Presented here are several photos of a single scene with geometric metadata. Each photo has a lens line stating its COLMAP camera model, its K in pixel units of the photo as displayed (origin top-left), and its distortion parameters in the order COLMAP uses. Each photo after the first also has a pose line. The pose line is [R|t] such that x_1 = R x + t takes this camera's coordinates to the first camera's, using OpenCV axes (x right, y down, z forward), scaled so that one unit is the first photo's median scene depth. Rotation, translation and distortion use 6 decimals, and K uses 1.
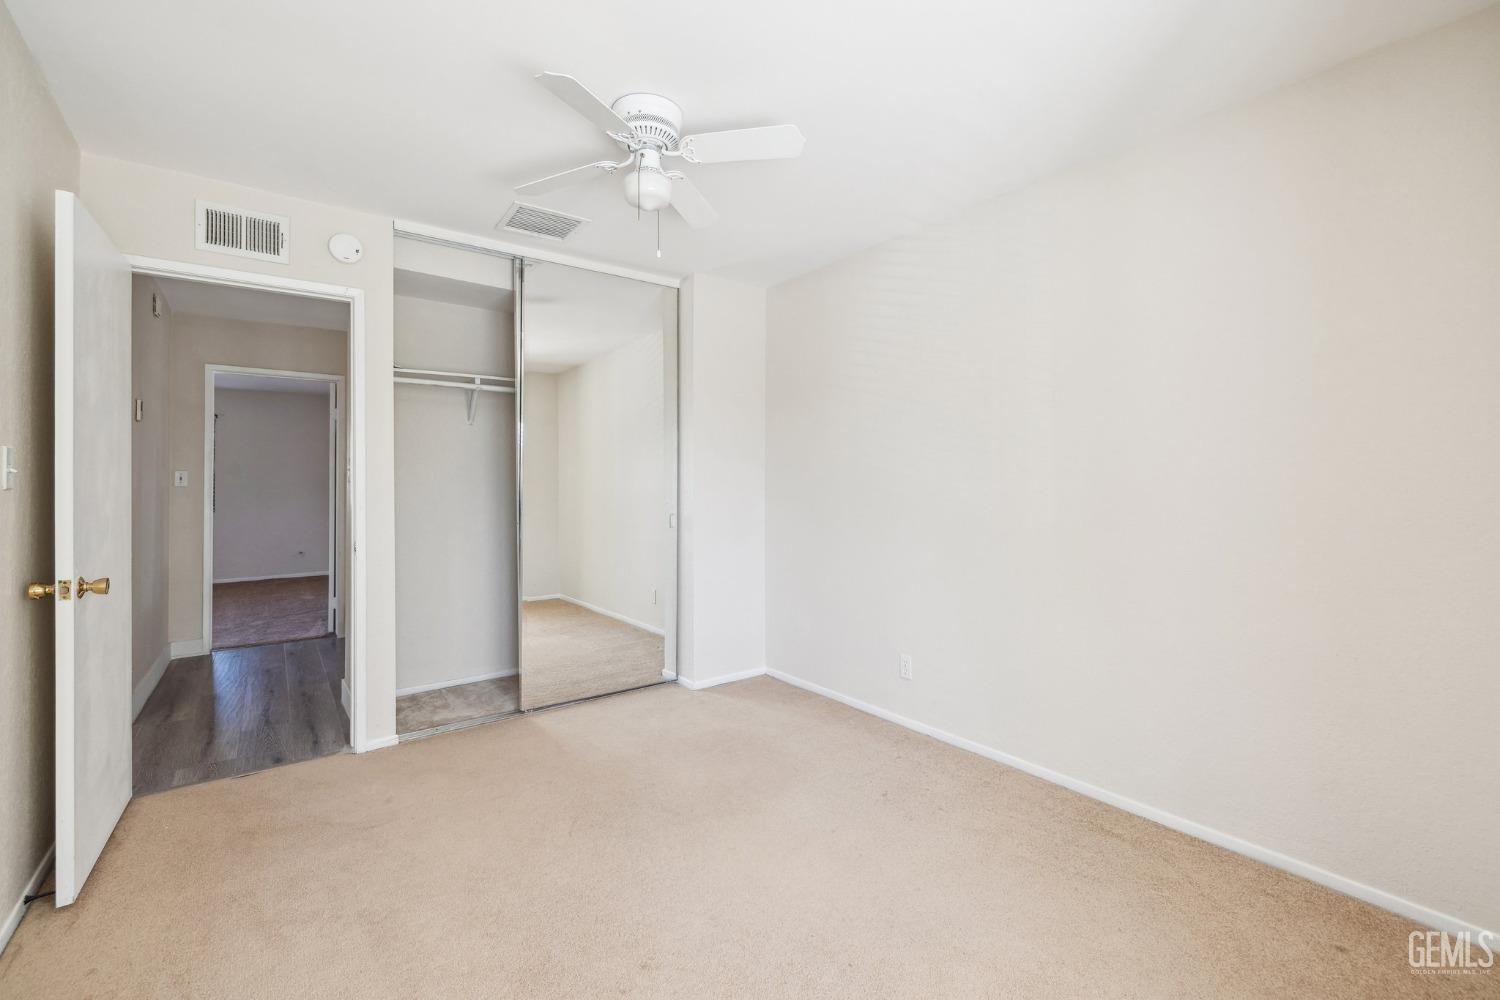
lens RADIAL K [[647.5, 0, 757.4], [0, 647.5, 494.7], [0, 0, 1]] dist [0.002416, 0.000071]
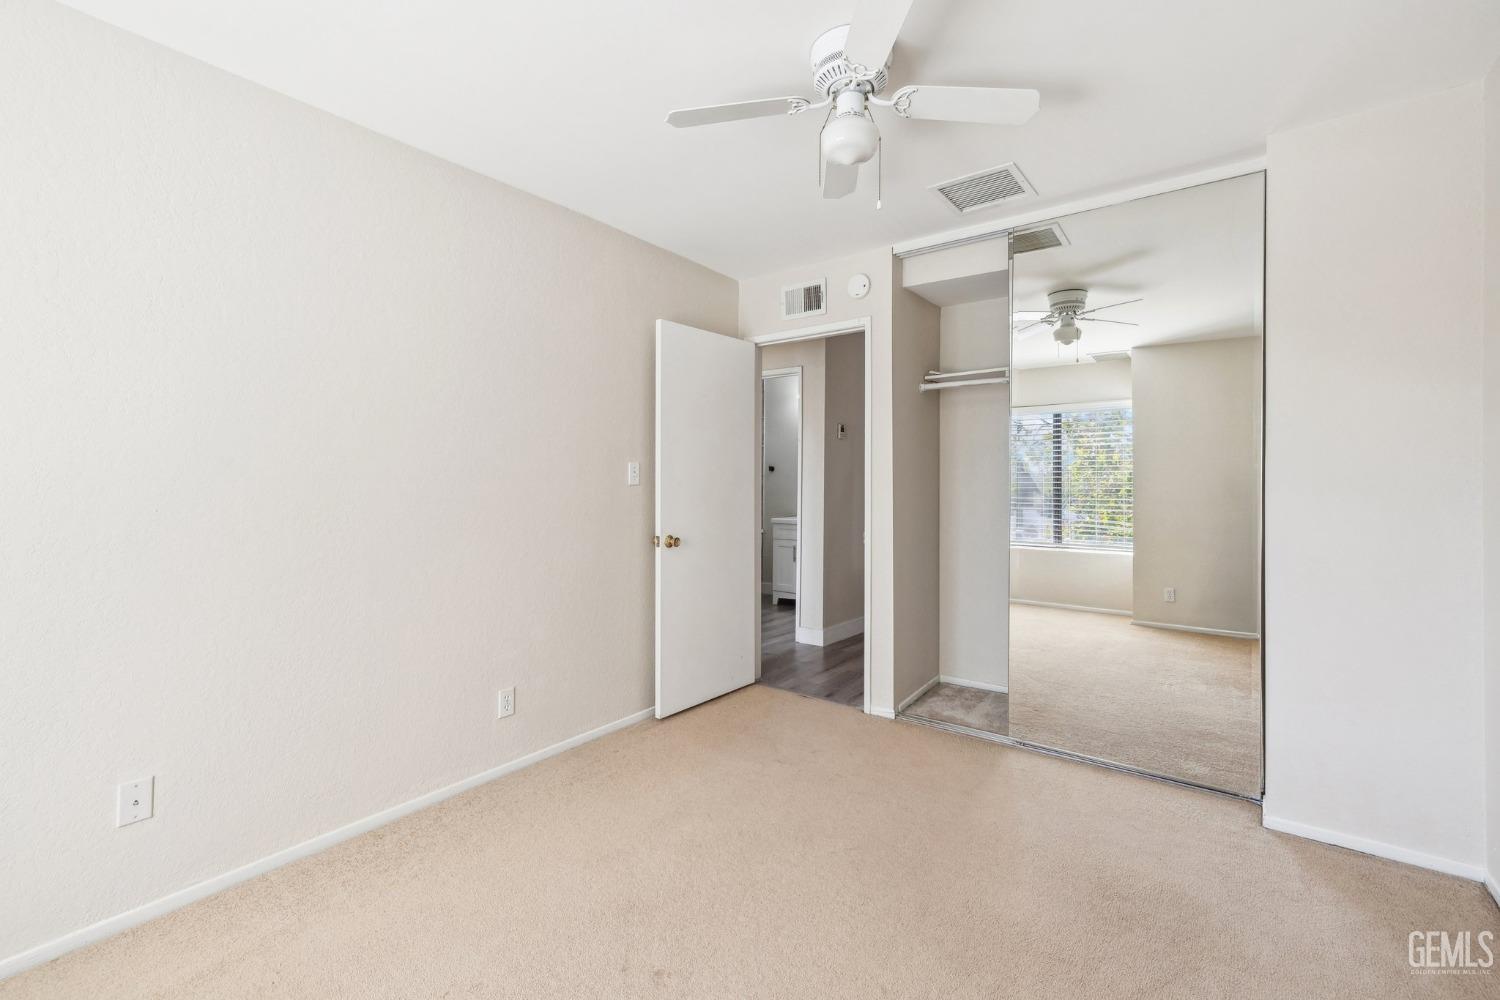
lens RADIAL K [[647.5, 0, 748.6], [0, 647.5, 485.2], [0, 0, 1]] dist [0.002416, 0.000071]
pose [[0.272696, 0.007411, -0.962072, 0.450862], [-0.021524, 0.999767, 0.001600, -0.009587], [0.961860, 0.020271, 0.272791, 0.471388]]
